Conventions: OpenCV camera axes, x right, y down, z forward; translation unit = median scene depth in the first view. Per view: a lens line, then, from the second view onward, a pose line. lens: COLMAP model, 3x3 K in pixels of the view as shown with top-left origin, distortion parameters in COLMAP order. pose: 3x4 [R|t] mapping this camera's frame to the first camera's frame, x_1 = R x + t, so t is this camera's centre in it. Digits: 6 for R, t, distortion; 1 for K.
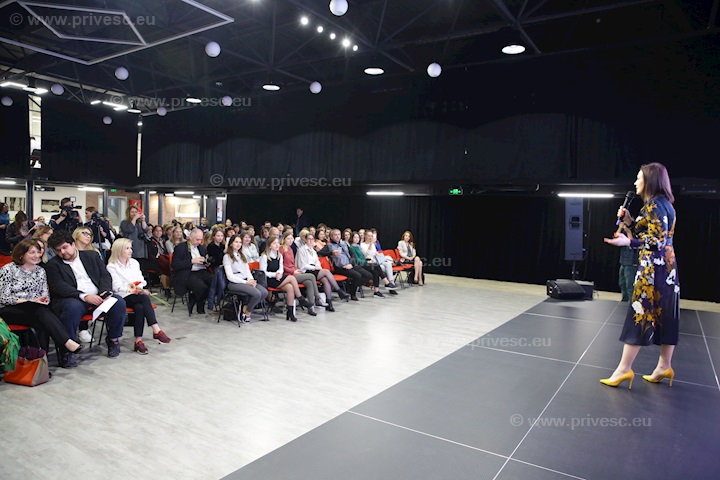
lens RADIAL K [[493.6, 0, 351.9], [0, 493.6, 228.5], [0, 0, 1]] dist [-0.079833, 0.063509]
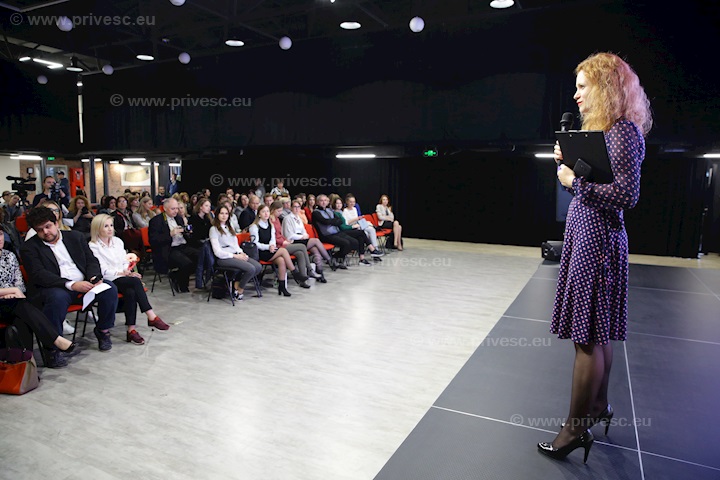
lens RADIAL K [[493.6, 0, 346.7], [0, 493.6, 223.5], [0, 0, 1]] dist [-0.079833, 0.063509]
pose [[0.993391, -0.030941, 0.110533, -0.105547], [0.023777, 0.997566, 0.065552, -0.006033], [-0.112292, -0.062490, 0.991708, 0.071618]]
